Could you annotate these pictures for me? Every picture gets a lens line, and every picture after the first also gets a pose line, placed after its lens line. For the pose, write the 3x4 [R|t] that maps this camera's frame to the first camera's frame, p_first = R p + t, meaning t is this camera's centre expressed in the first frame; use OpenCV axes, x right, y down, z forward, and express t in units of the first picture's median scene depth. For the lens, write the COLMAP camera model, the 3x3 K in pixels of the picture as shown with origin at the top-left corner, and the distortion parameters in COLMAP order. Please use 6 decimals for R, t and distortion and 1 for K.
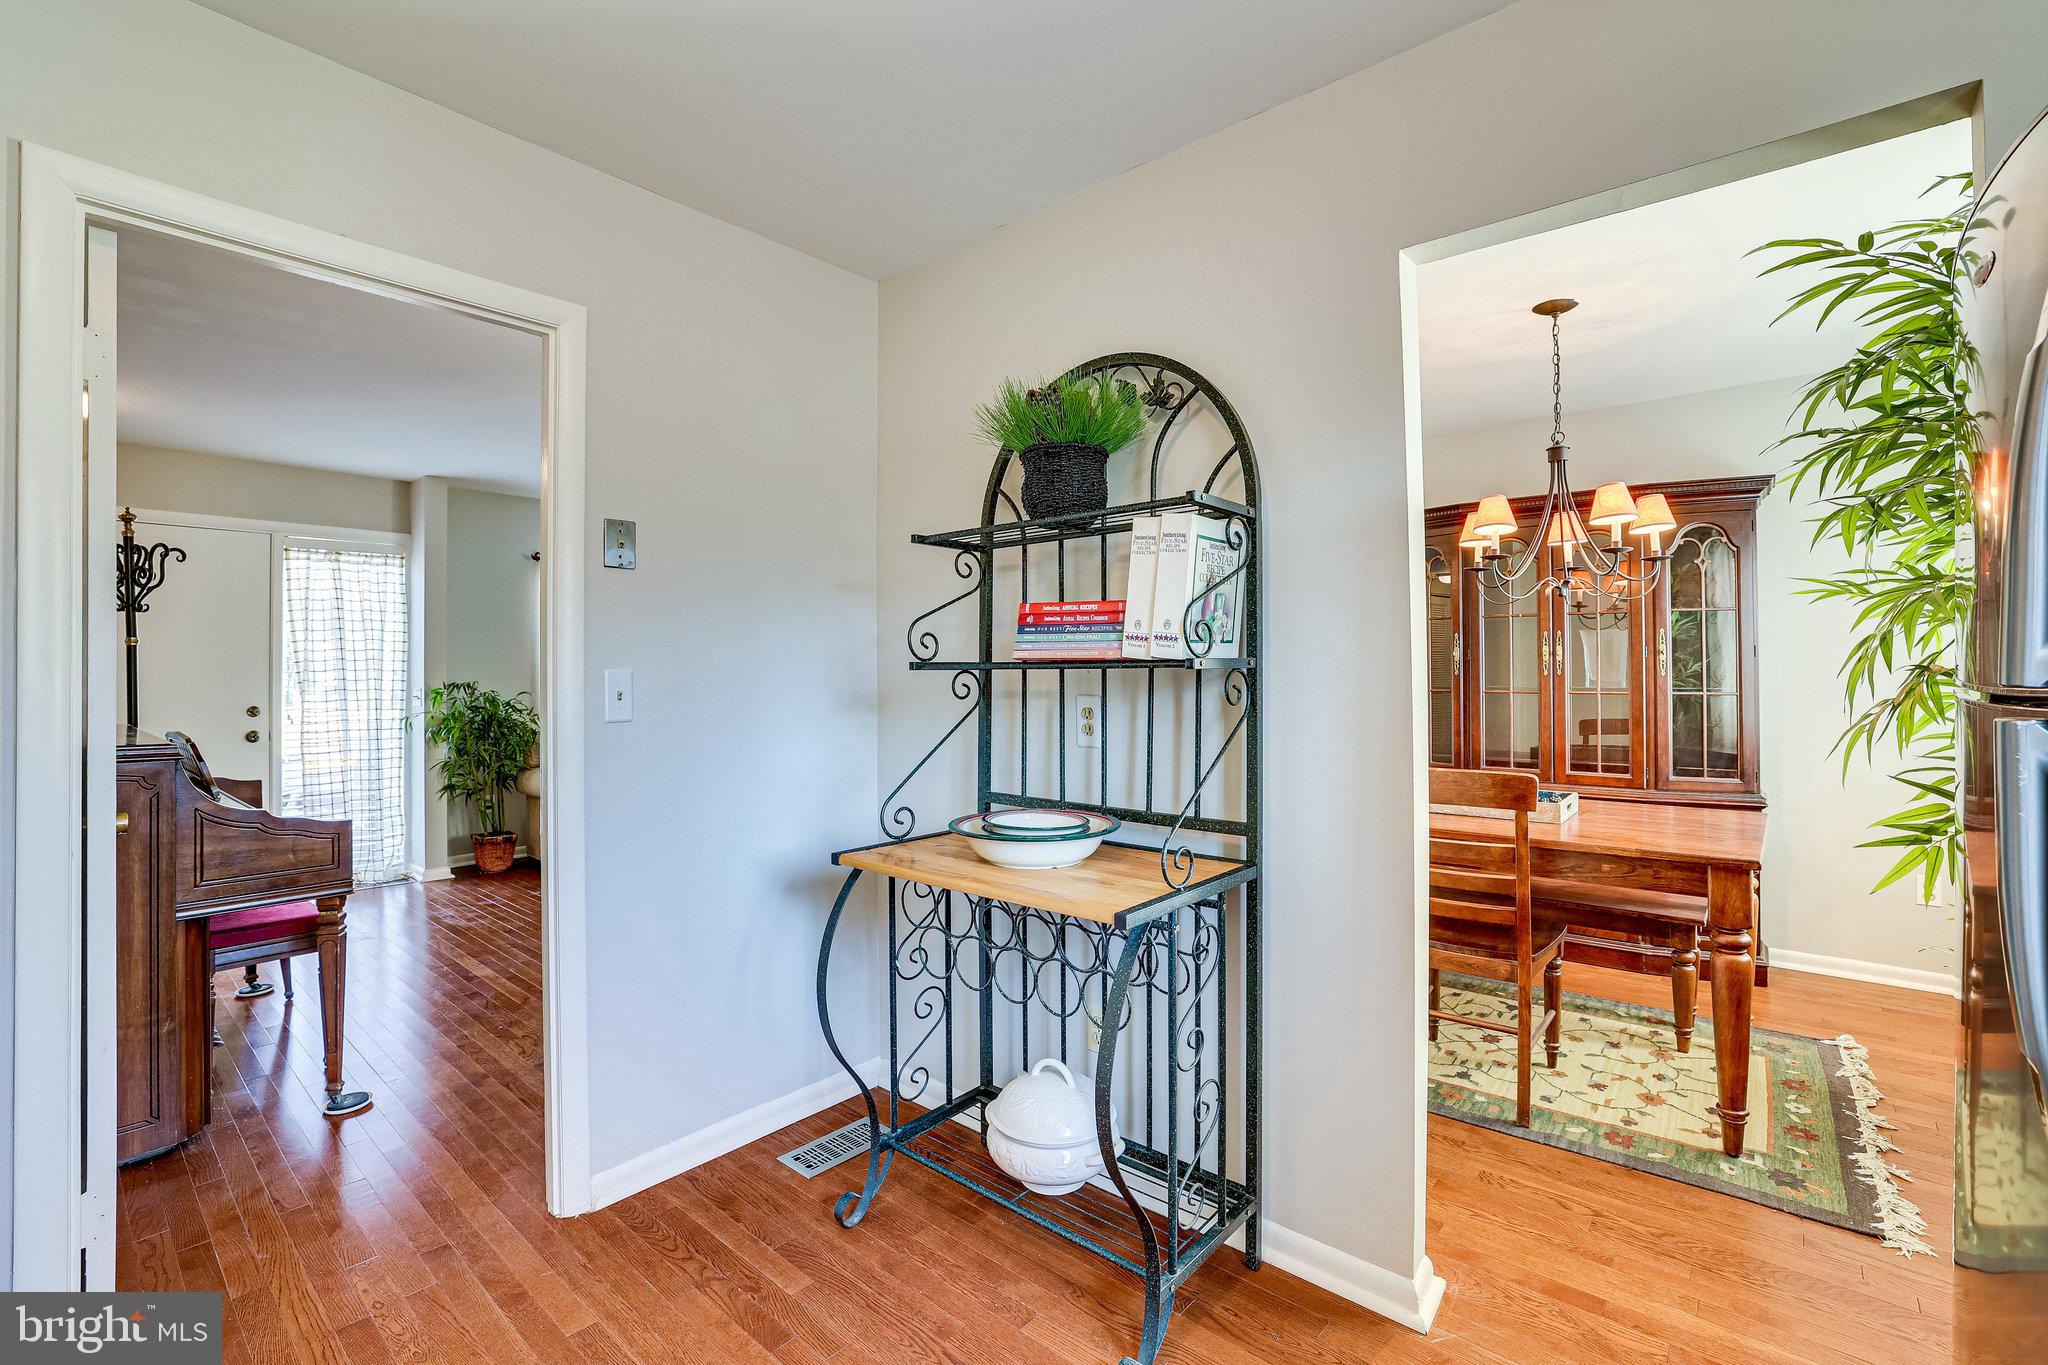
lens RADIAL K [[900.0, 0, 1024.3], [0, 900.0, 650.2], [0, 0, 1]] dist [-0.026258, 0.010694]
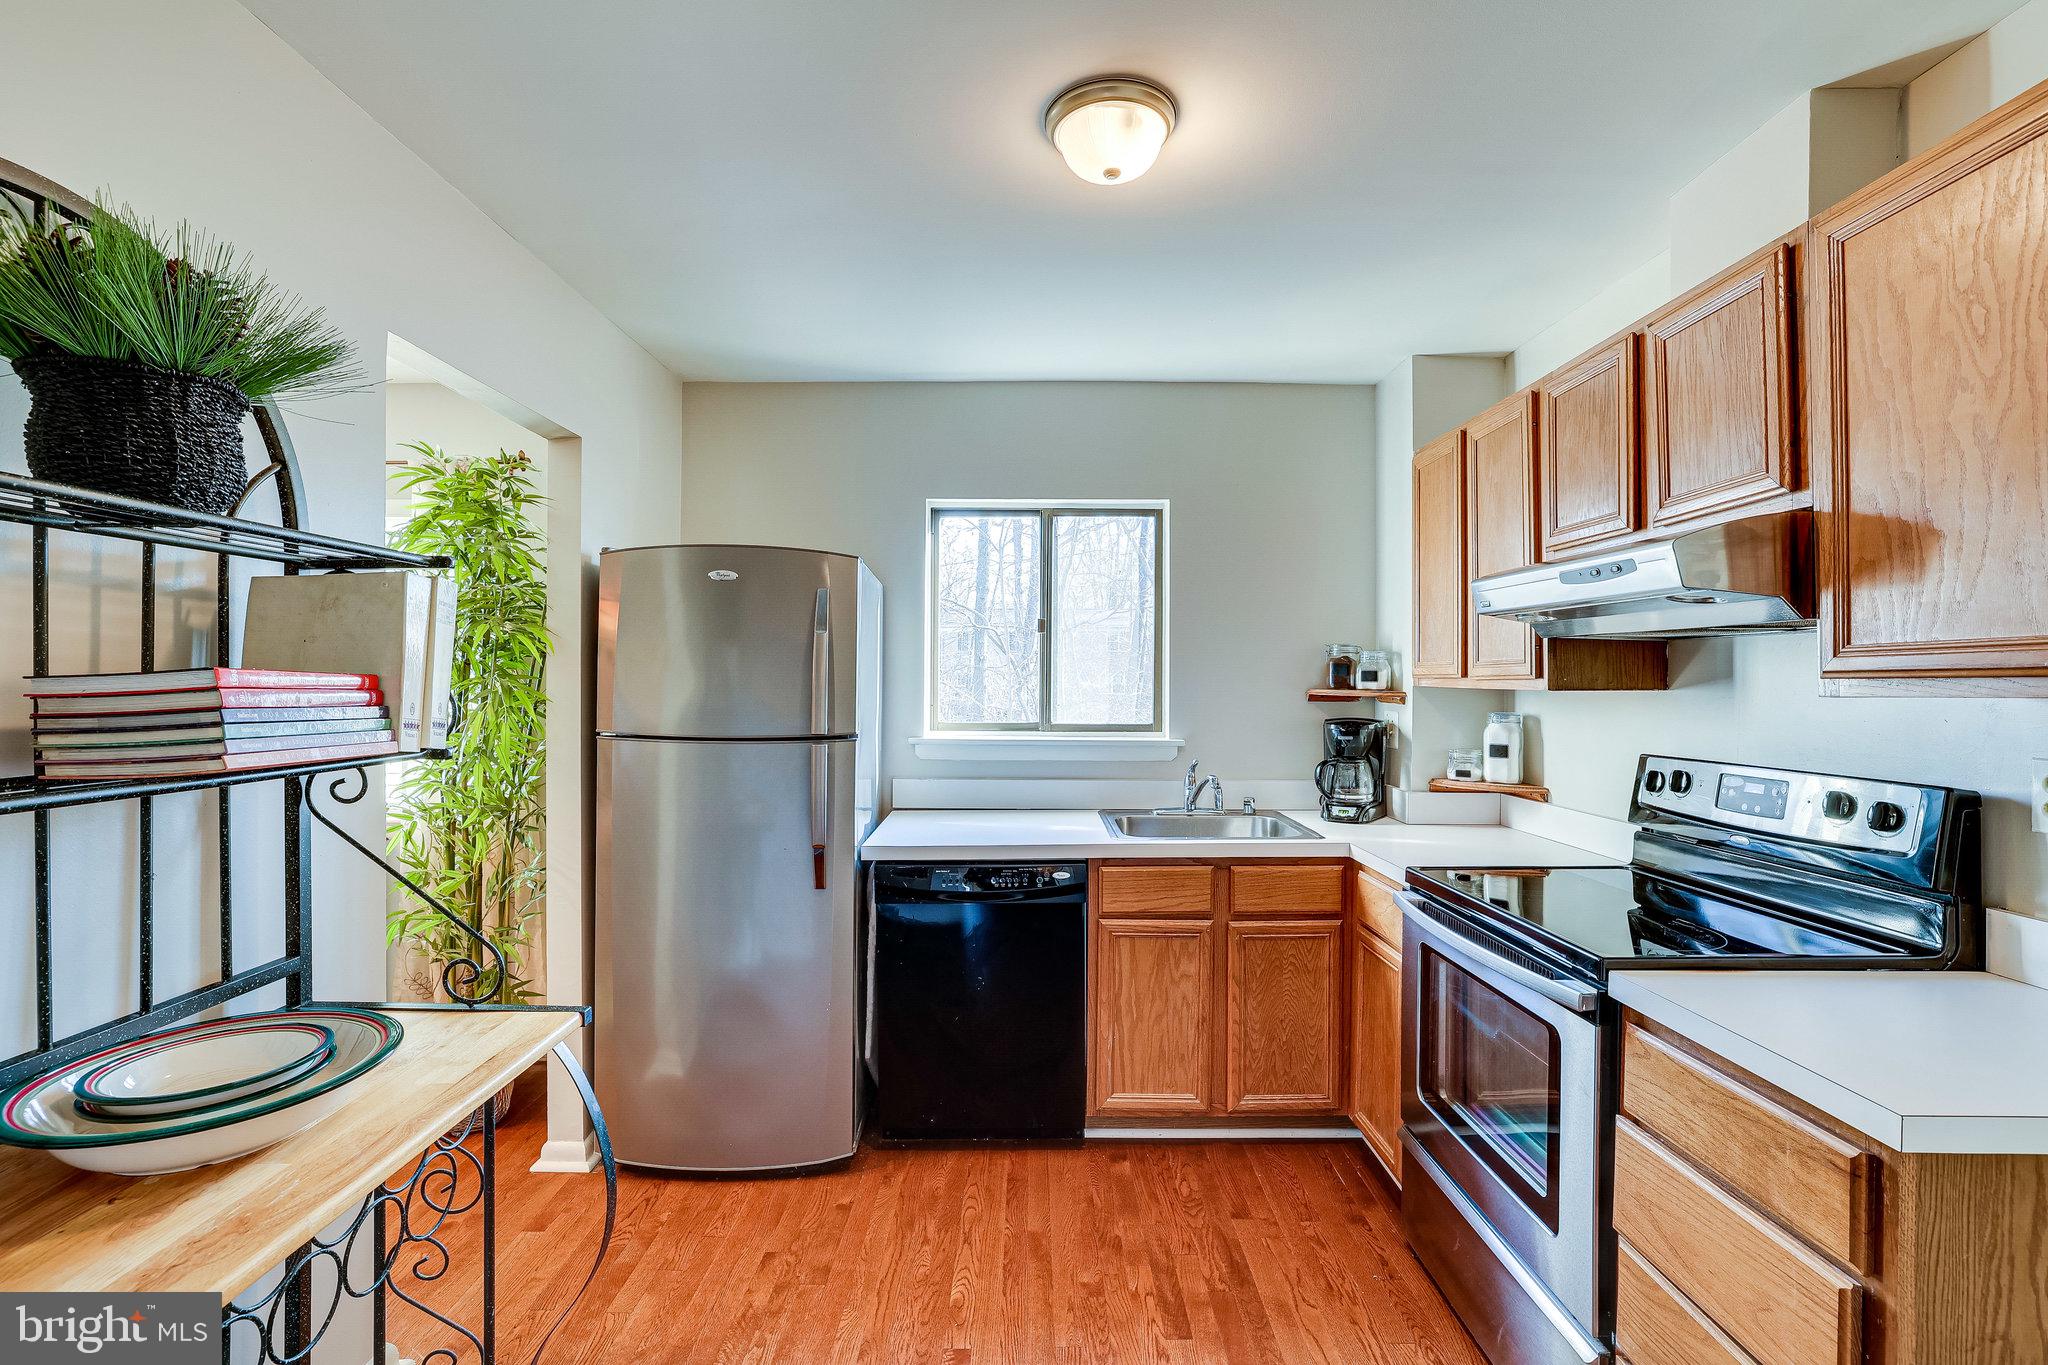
lens RADIAL K [[937.7, 0, 1020.8], [0, 937.7, 681.9], [0, 0, 1]] dist [-0.030491, 0.015923]
pose [[-0.649688, 0.002998, 0.760195, -0.269987], [-0.013972, 0.999776, -0.015884, -0.015053], [-0.760072, -0.020941, -0.649501, 0.368507]]
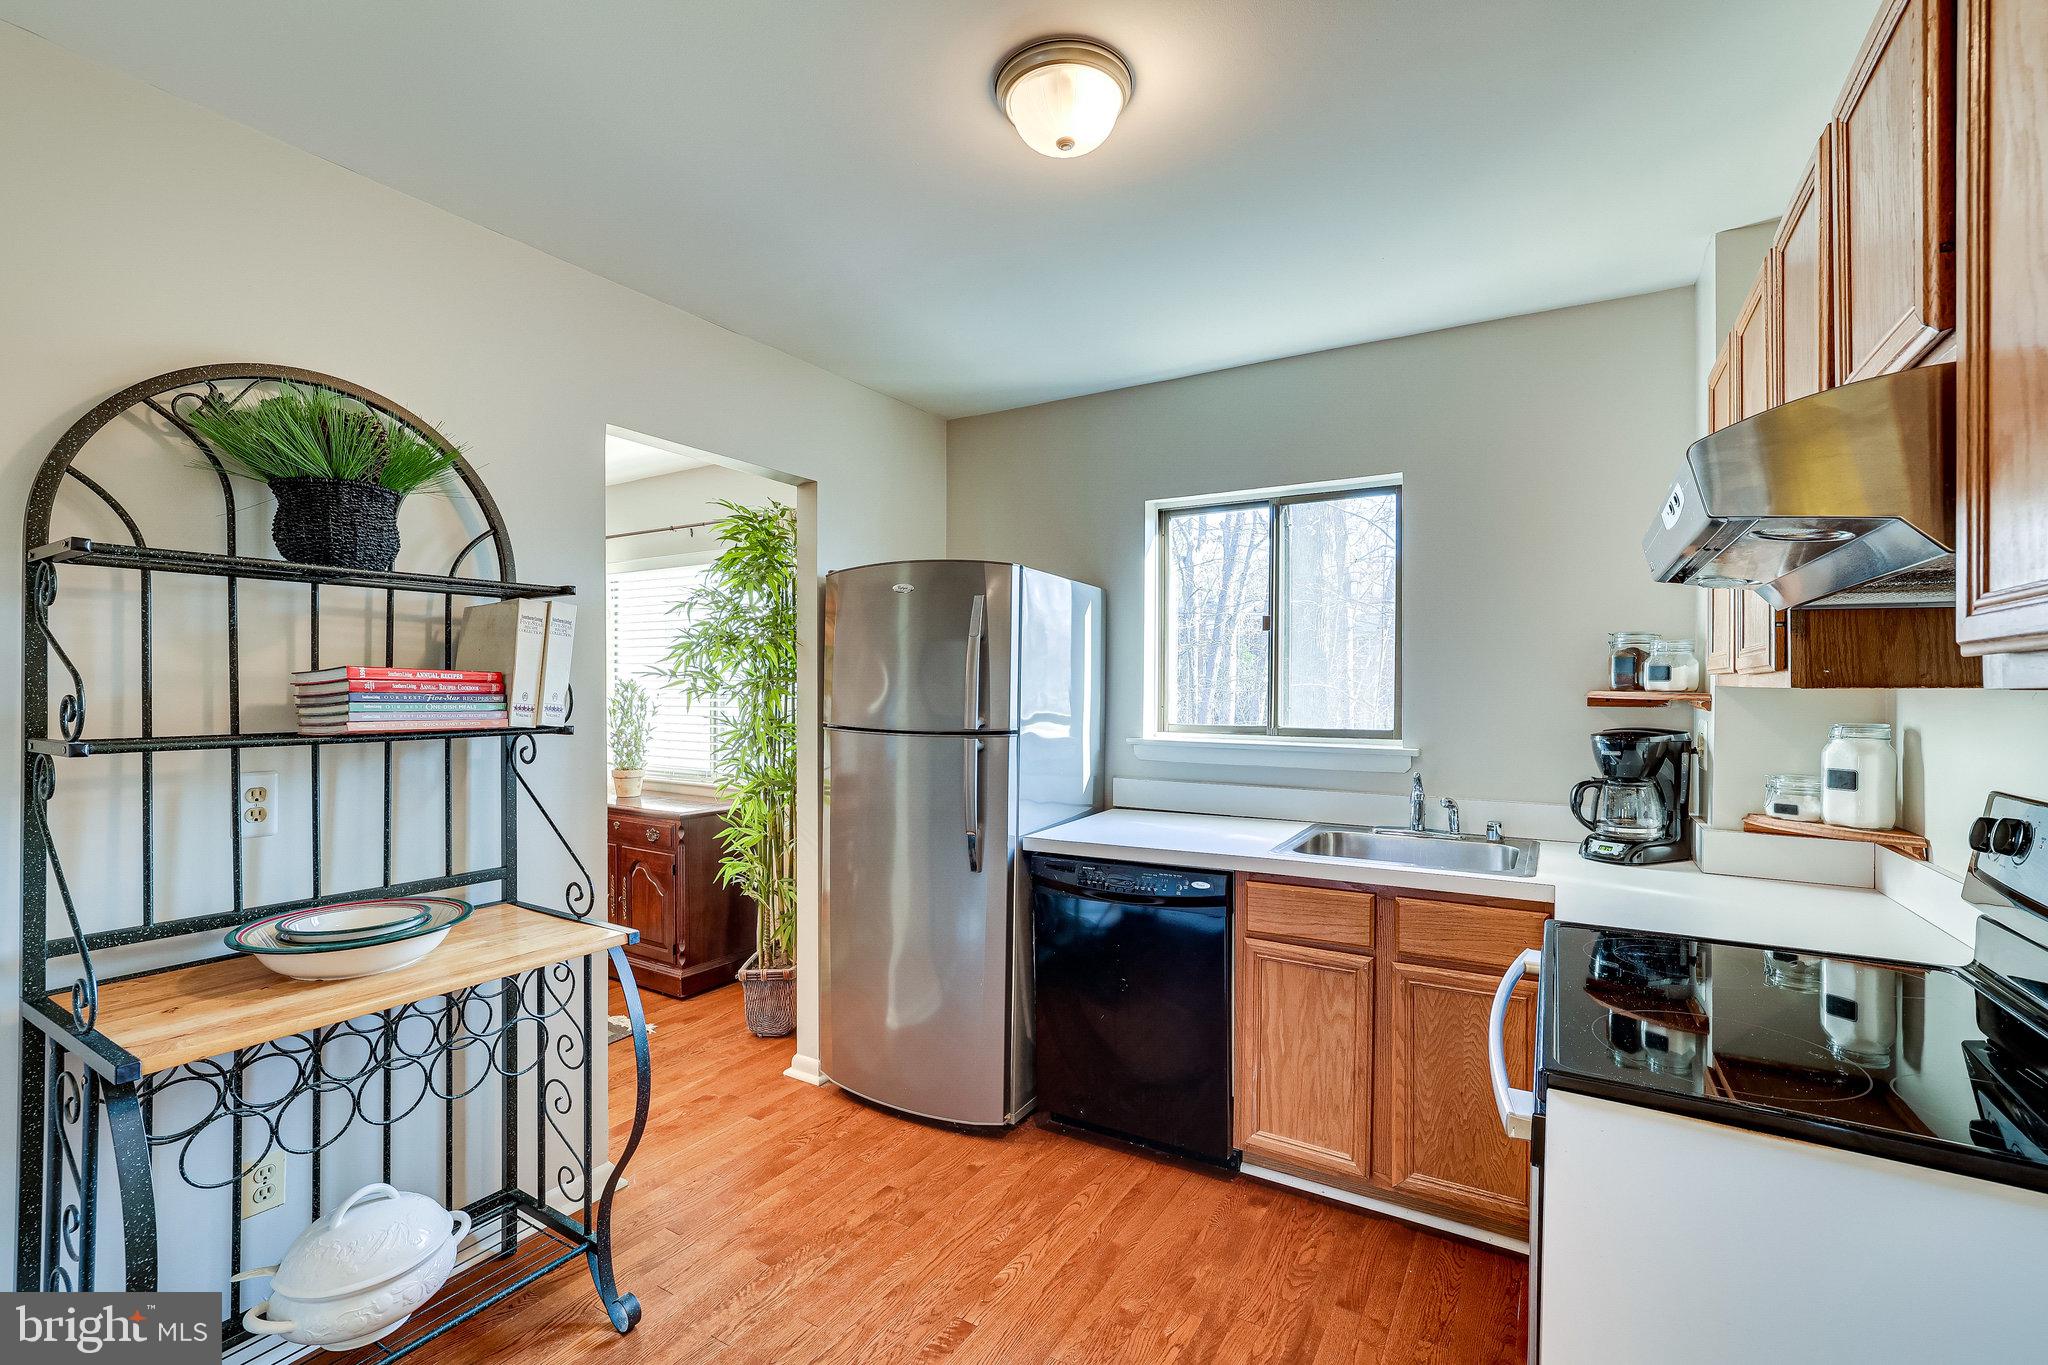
lens RADIAL K [[900.0, 0, 1013.3], [0, 900.0, 688.1], [0, 0, 1]] dist [-0.026258, 0.010694]
pose [[-0.153436, 0.004815, 0.988147, -0.337629], [-0.021649, 0.999732, -0.008233, -0.013778], [-0.987921, -0.022655, -0.153291, 0.190357]]
